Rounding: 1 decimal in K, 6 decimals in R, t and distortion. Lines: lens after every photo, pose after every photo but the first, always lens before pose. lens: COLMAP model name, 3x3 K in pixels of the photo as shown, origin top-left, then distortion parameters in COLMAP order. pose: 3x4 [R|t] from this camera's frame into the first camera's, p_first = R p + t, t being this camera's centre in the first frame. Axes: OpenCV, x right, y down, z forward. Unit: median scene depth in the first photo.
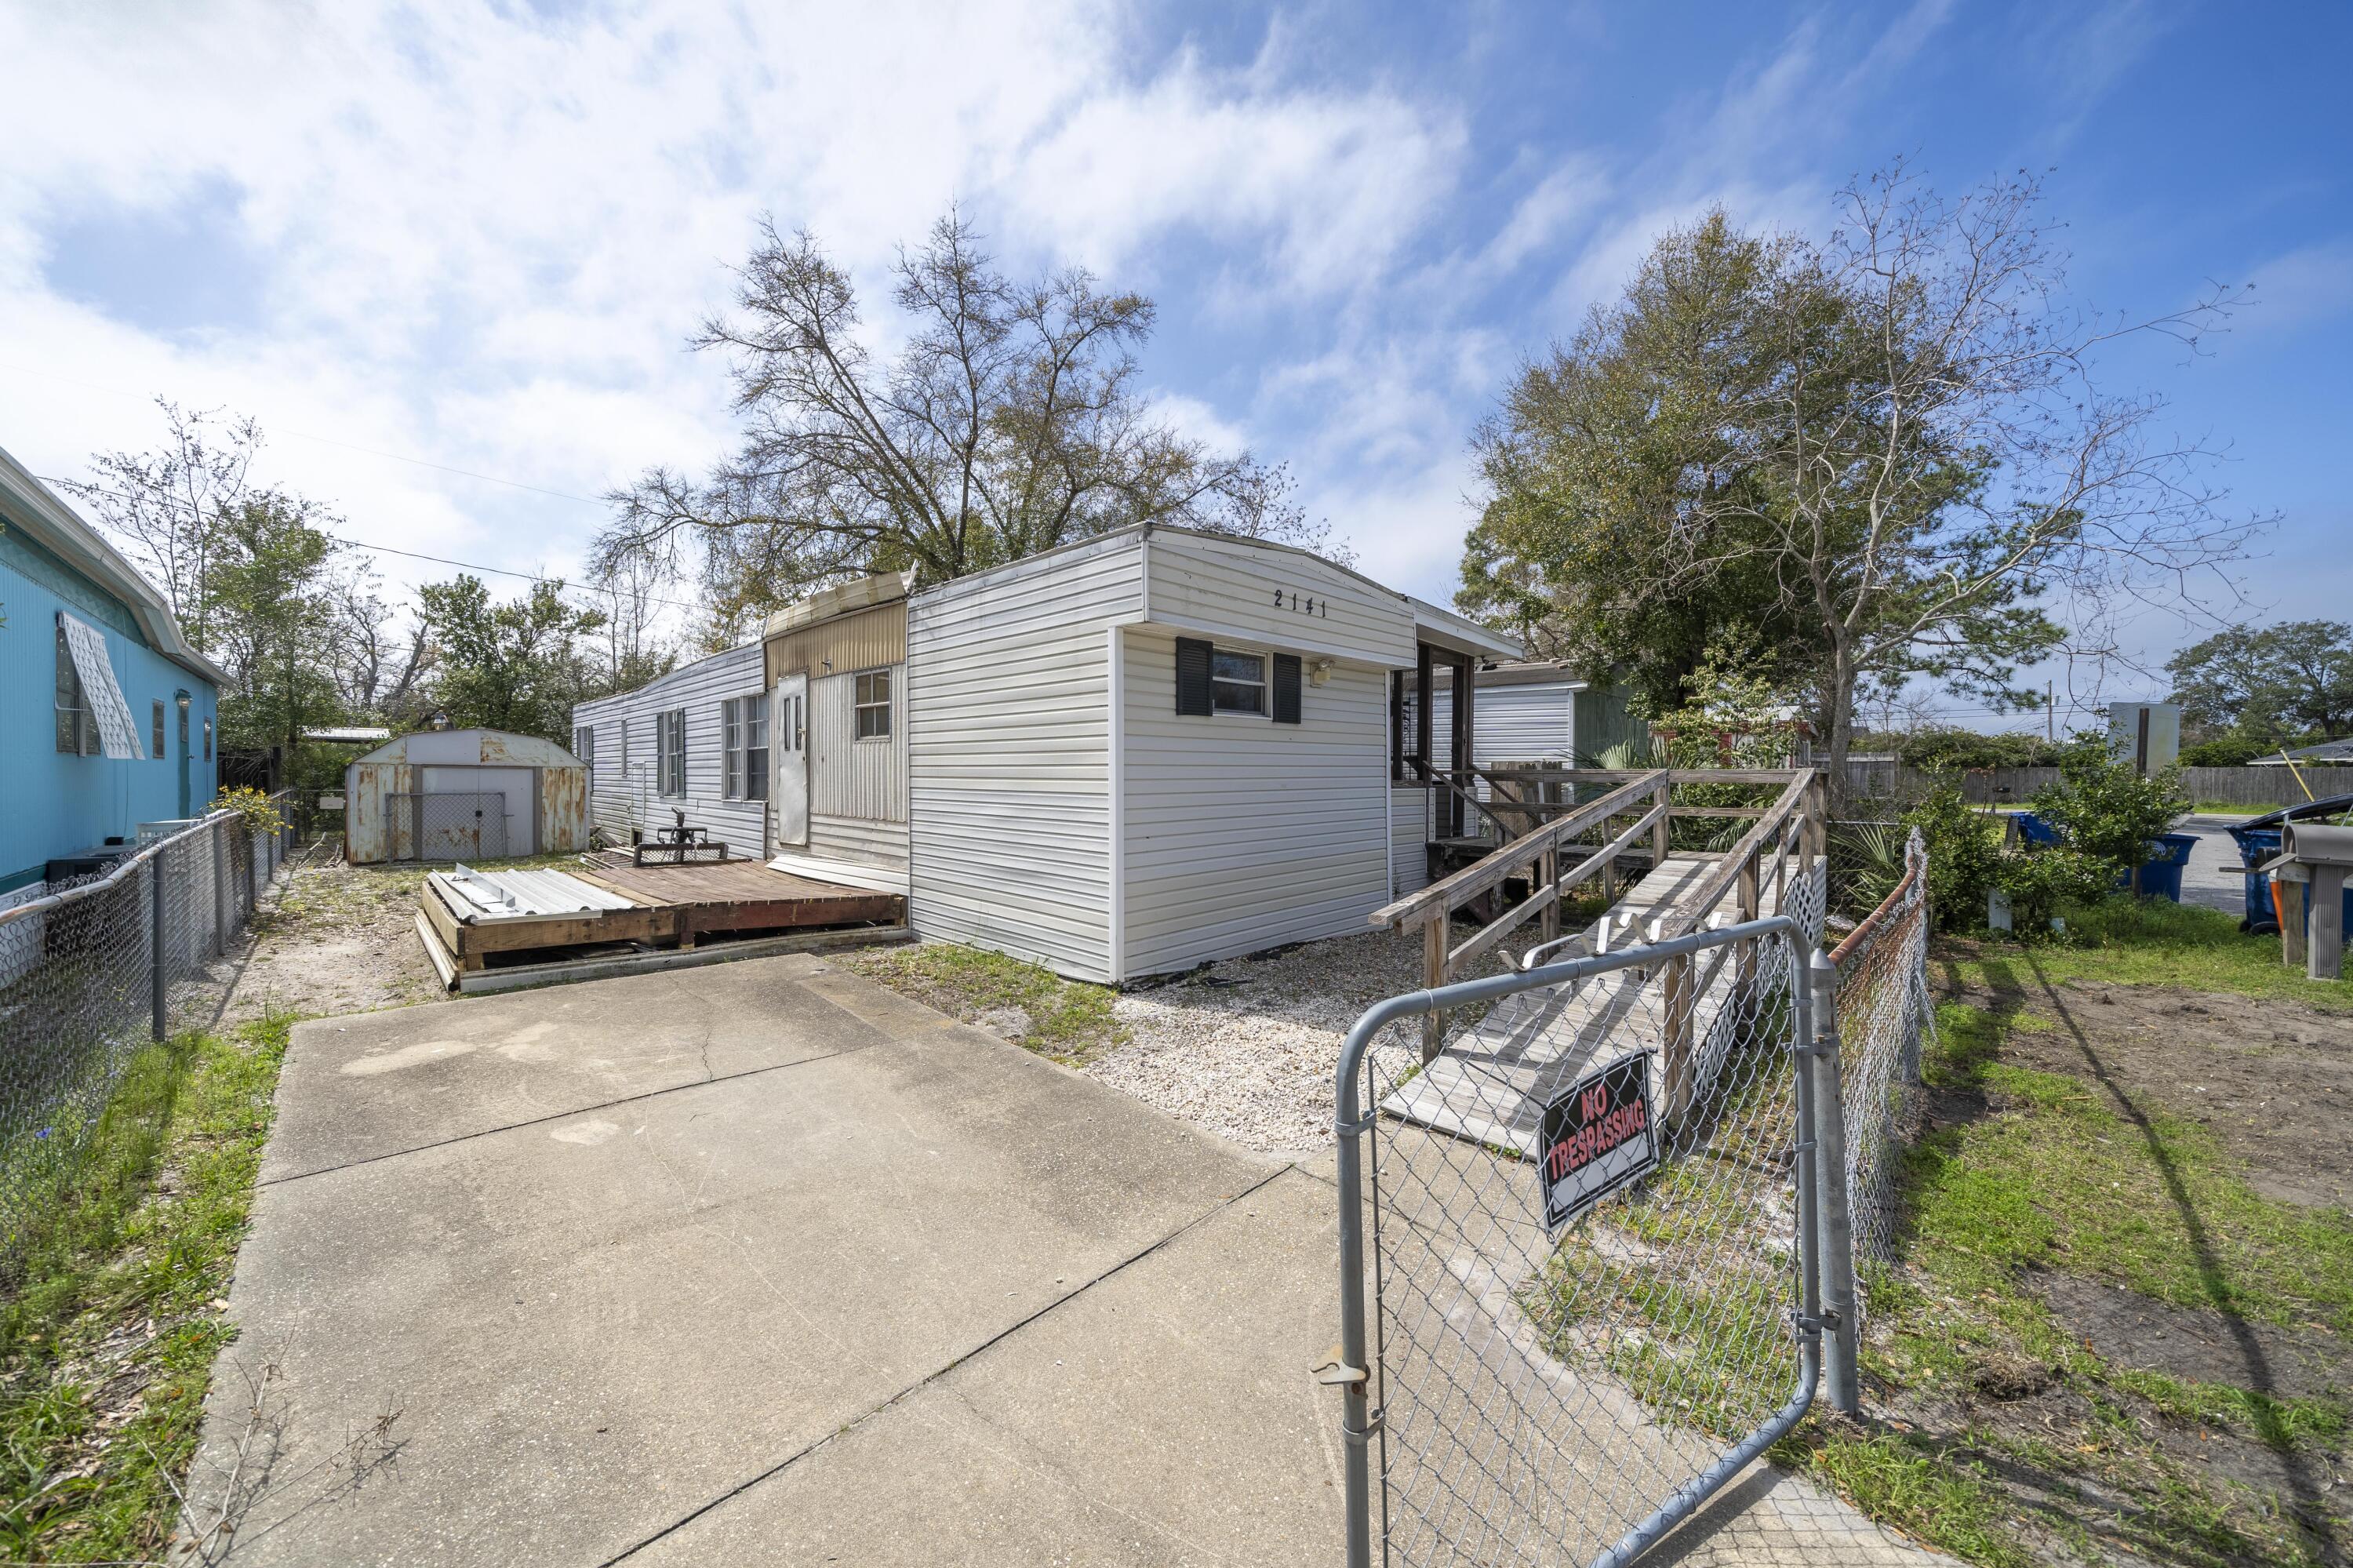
lens RADIAL K [[833.0, 0, 1181.1], [0, 833.0, 784.4], [0, 0, 1]] dist [-0.003237, -0.000520]
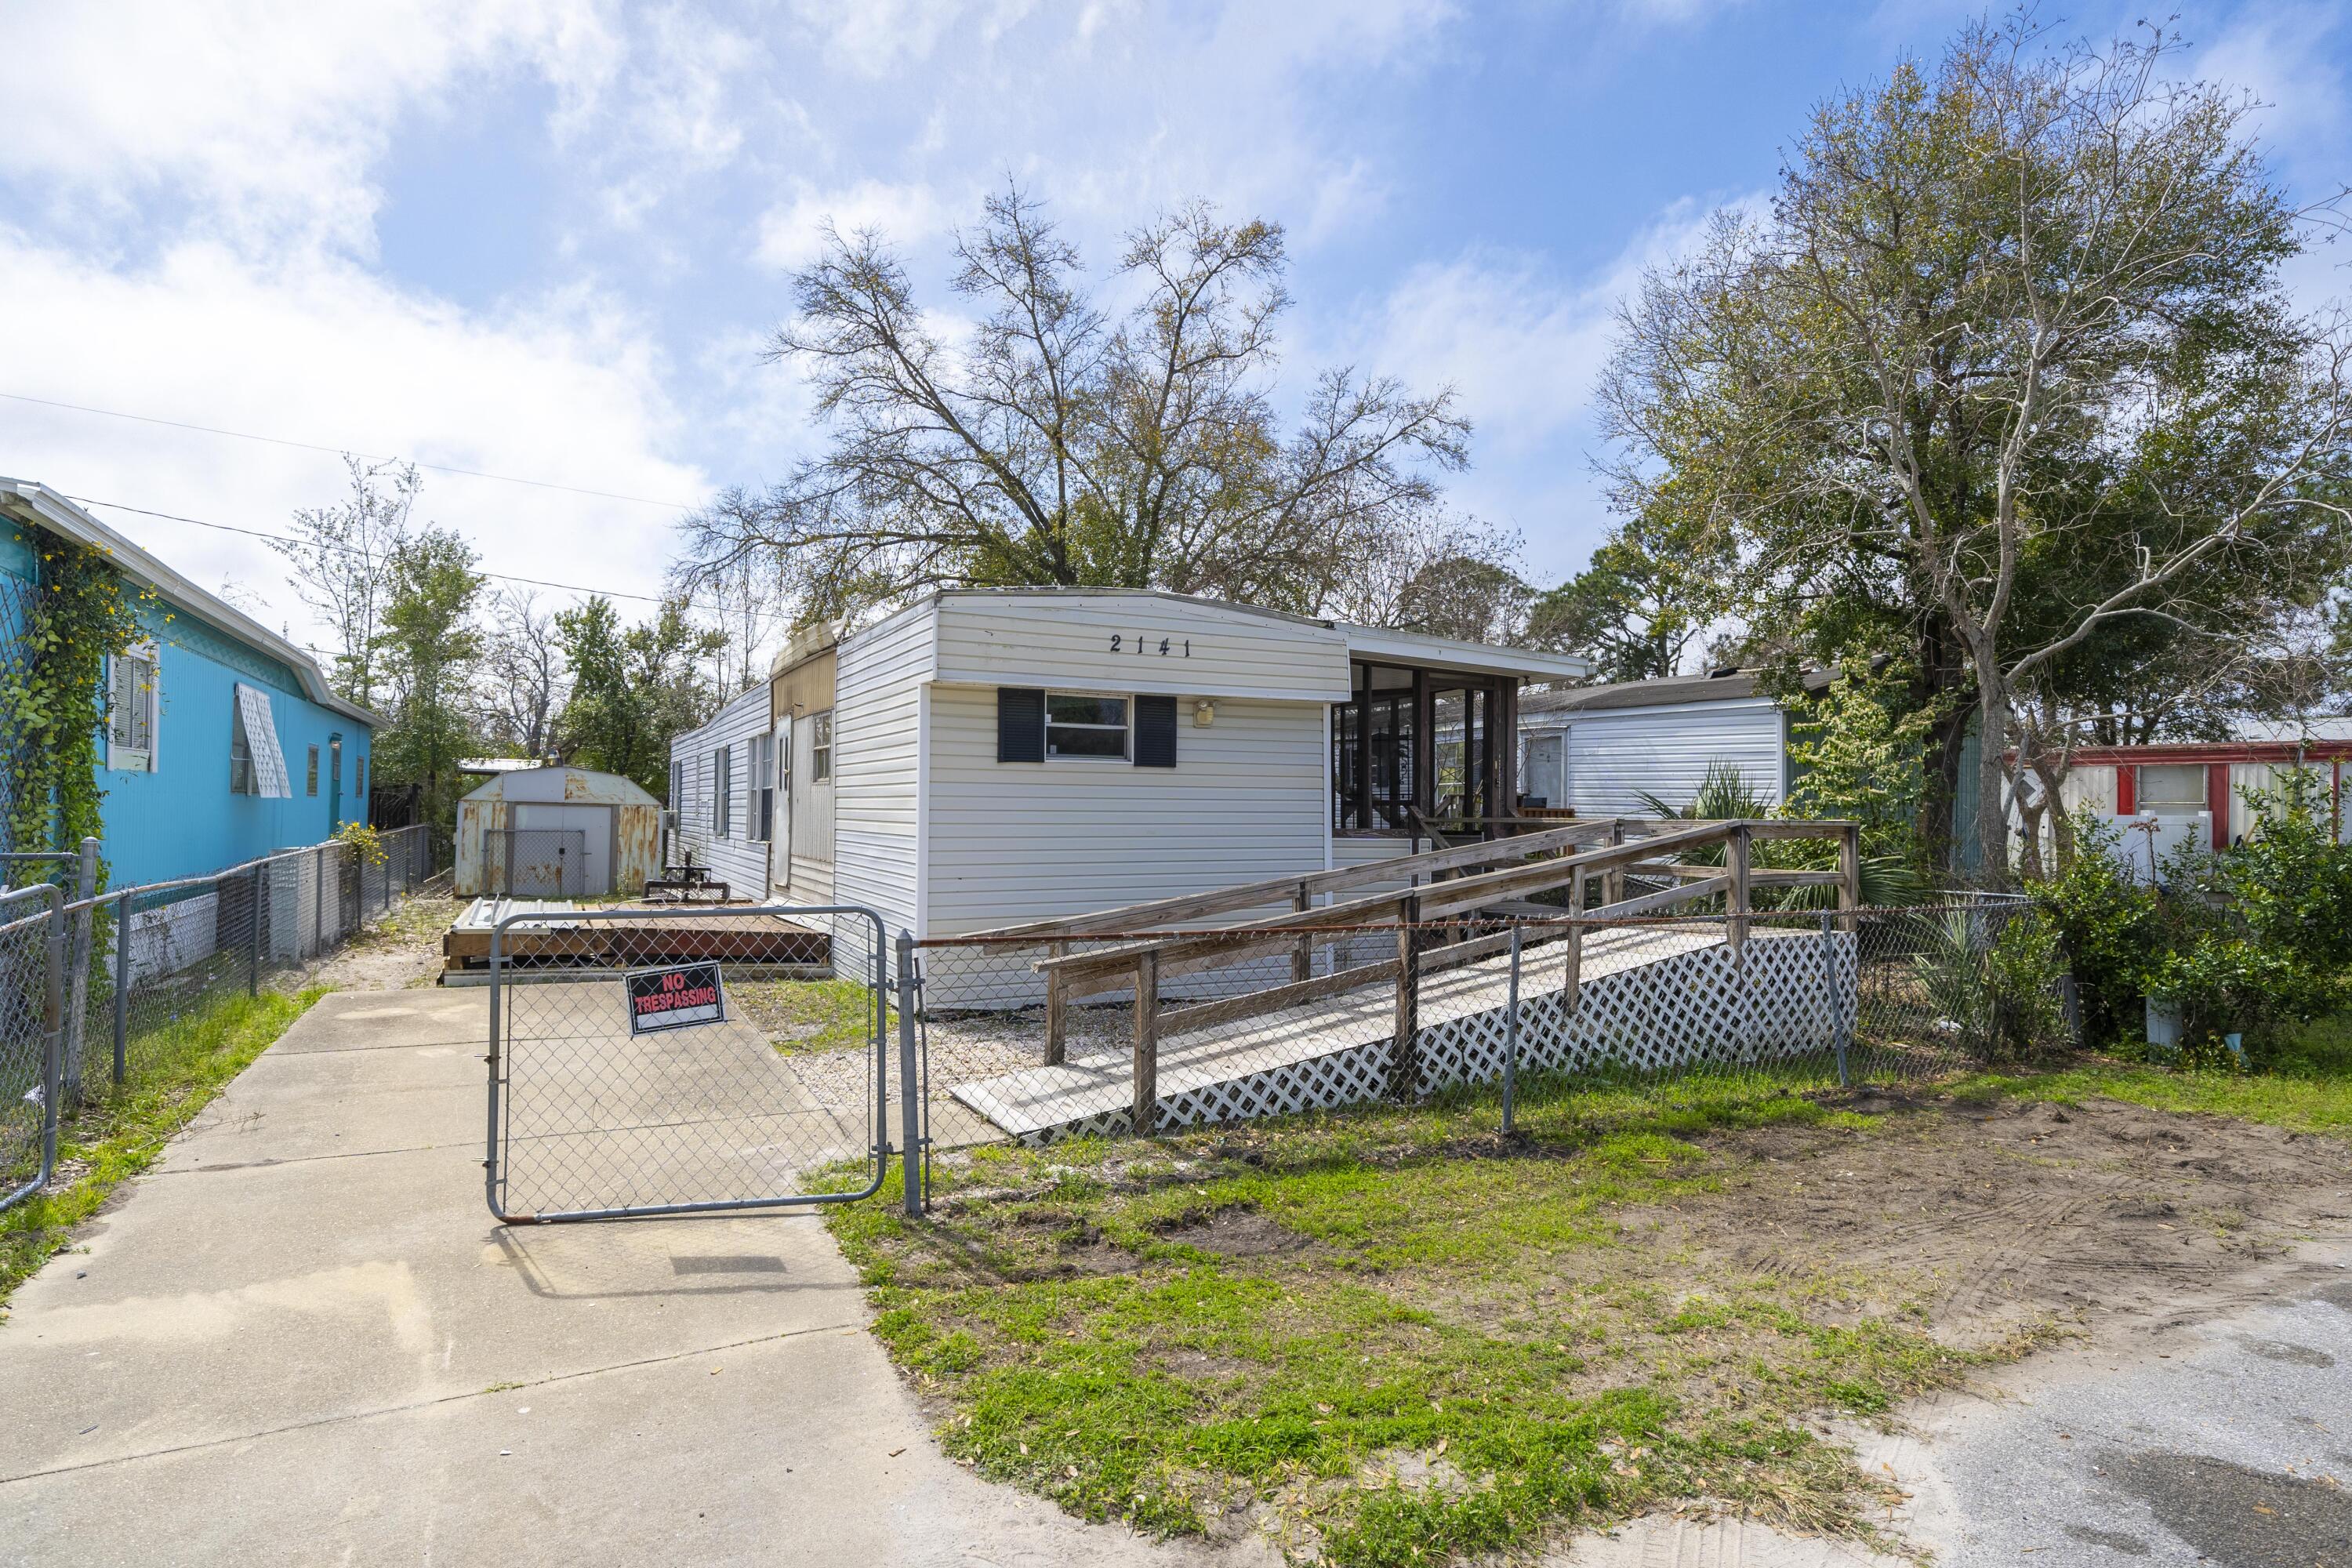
lens RADIAL K [[1237.8, 0, 1173.4], [0, 1237.8, 784.6], [0, 0, 1]] dist [0.004282, 0.001070]
pose [[0.949261, 0.001789, -0.314485, 0.327405], [-0.013761, 0.999262, -0.035852, -0.001318], [0.314189, 0.038360, 0.948585, -0.189955]]
